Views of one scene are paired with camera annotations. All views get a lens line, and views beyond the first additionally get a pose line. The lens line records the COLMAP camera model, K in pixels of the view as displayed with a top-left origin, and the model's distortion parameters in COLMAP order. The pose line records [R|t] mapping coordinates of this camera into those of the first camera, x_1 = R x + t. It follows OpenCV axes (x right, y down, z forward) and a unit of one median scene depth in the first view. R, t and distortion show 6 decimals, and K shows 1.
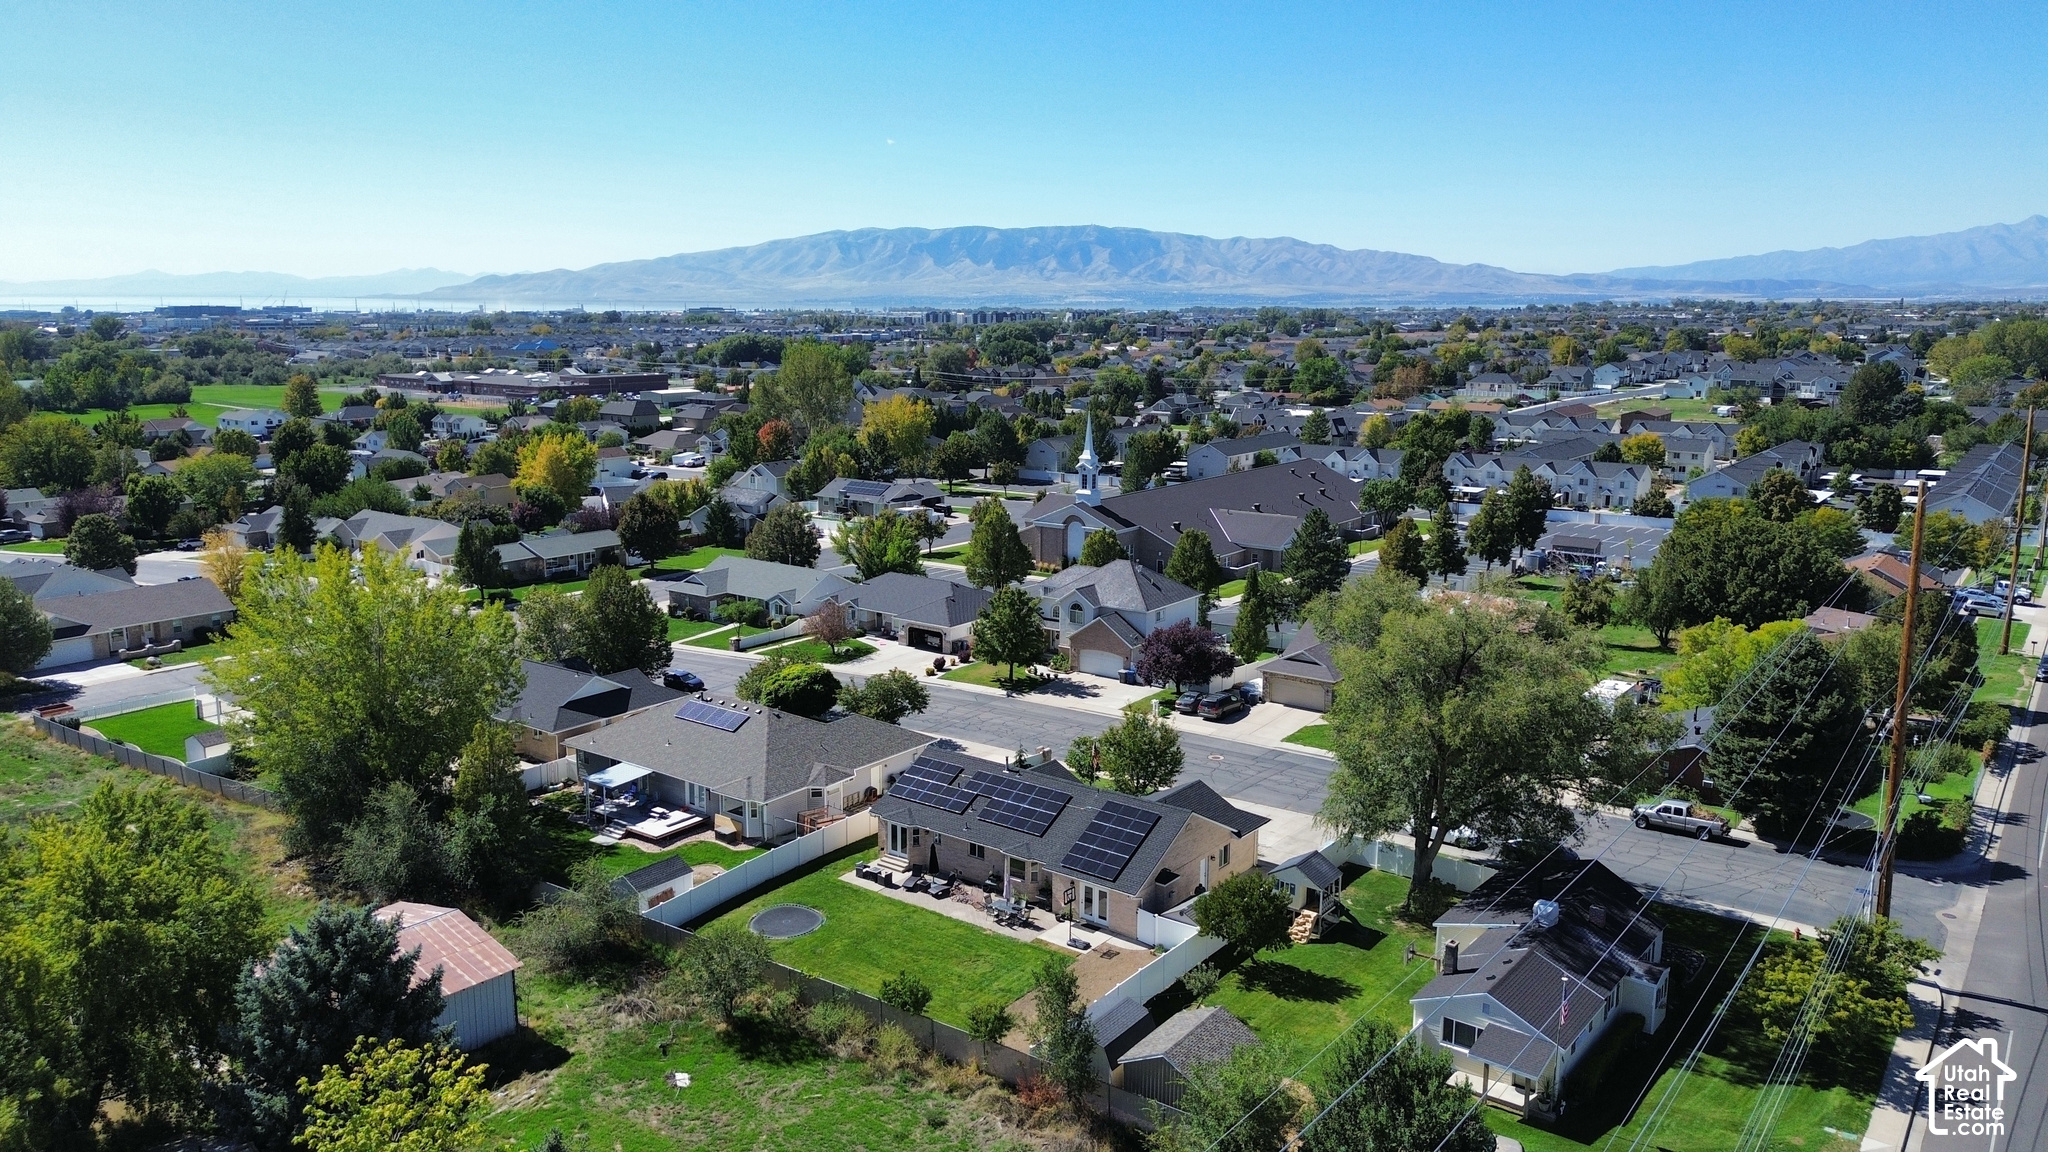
lens RADIAL K [[1455.8, 0, 1024.0], [0, 1455.8, 576.0], [0, 0, 1]] dist [0.076494, -0.084028]
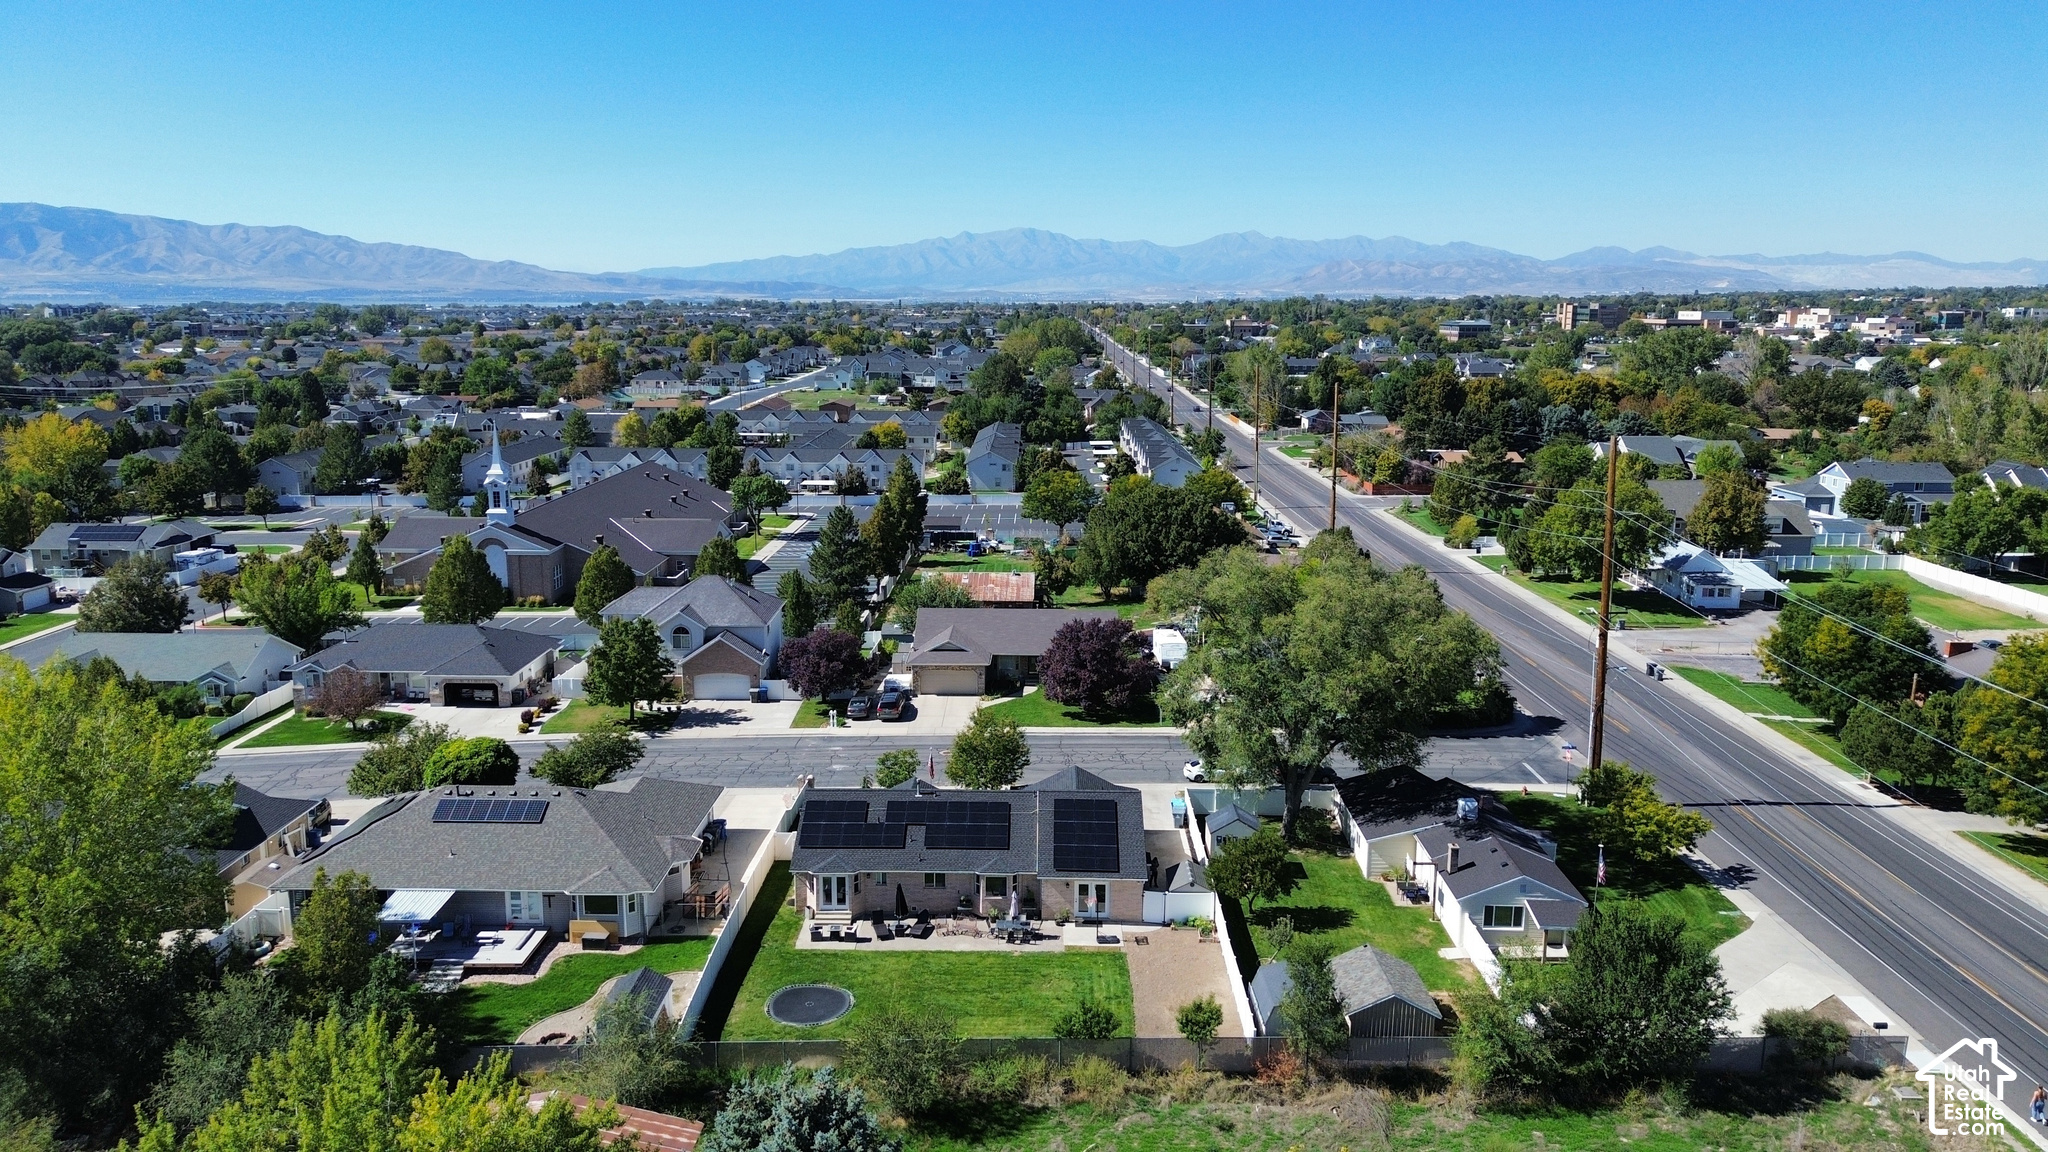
lens RADIAL K [[1469.5, 0, 1027.9], [0, 1469.5, 504.2], [0, 0, 1]] dist [0.067775, -0.054726]
pose [[0.806433, -0.081444, 0.585690, -0.304681], [0.108810, 0.993995, -0.011599, -0.021971], [-0.581228, 0.073083, 0.810452, 0.095091]]
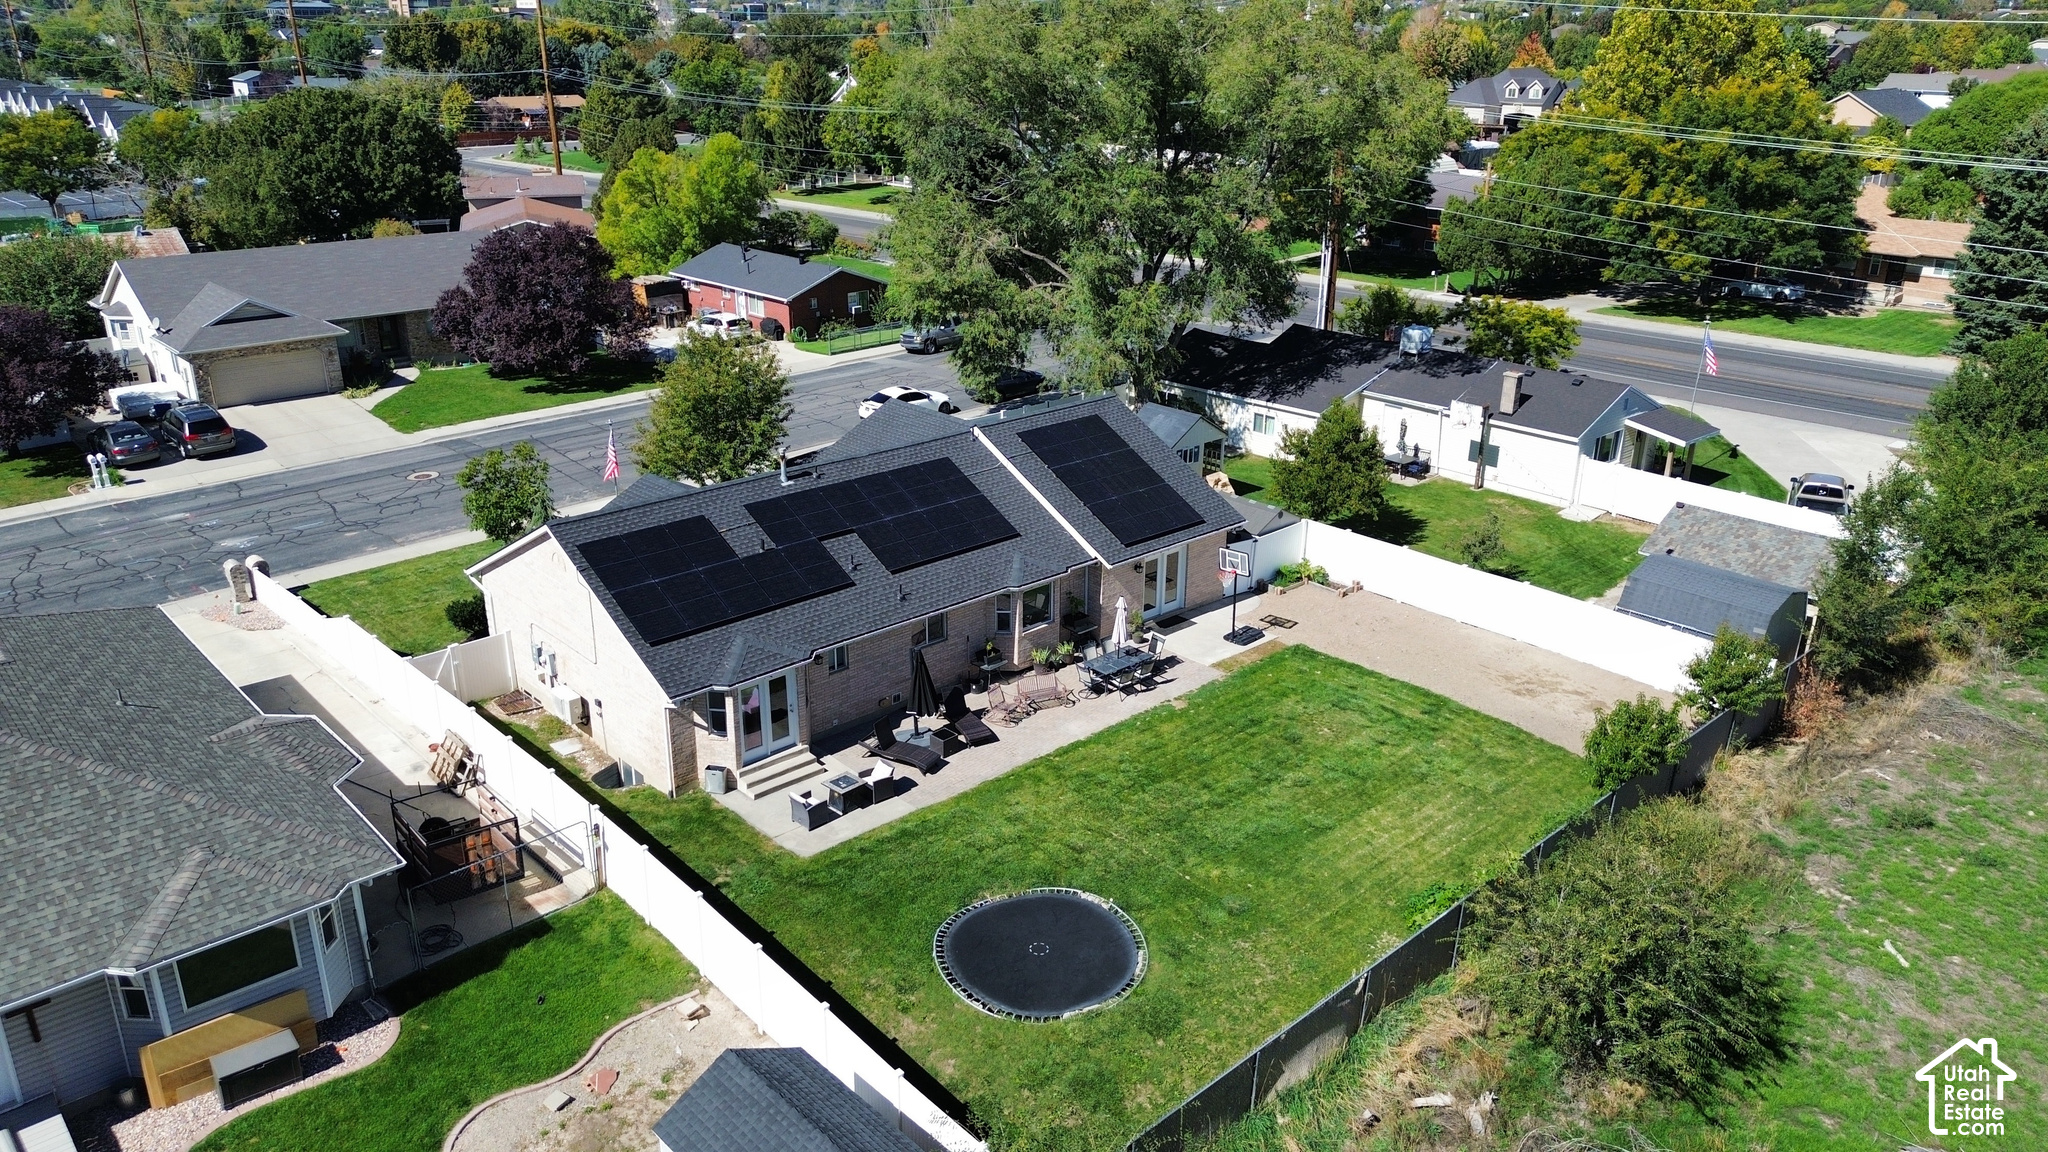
lens RADIAL K [[1455.8, 0, 1024.0], [0, 1455.8, 576.0], [0, 0, 1]] dist [0.076494, -0.084028]
pose [[0.180638, -0.354446, 0.917463, -0.252172], [0.183725, 0.928549, 0.322556, 0.018500], [-0.966238, 0.110295, 0.232851, 0.497685]]
